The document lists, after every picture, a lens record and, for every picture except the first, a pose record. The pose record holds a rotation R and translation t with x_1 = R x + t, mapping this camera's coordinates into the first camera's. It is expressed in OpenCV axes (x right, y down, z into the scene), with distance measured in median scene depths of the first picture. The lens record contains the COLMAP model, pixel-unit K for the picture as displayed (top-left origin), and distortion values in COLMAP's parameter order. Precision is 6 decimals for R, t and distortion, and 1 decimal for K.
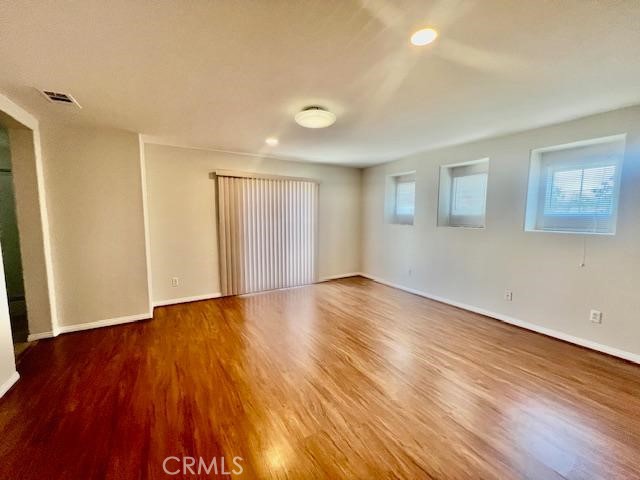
lens RADIAL K [[257.1, 0, 319.0], [0, 257.1, 240.4], [0, 0, 1]] dist [-0.002549, -0.000153]
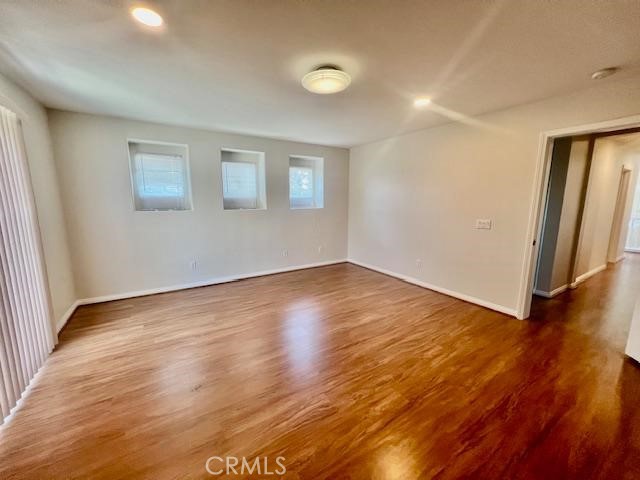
lens RADIAL K [[257.1, 0, 319.0], [0, 257.1, 240.4], [0, 0, 1]] dist [-0.002549, -0.000153]
pose [[-0.024364, -0.162126, 0.986469, -0.920223], [0.102512, 0.981155, 0.163784, -0.103197], [-0.994433, 0.105116, -0.007285, 1.085451]]
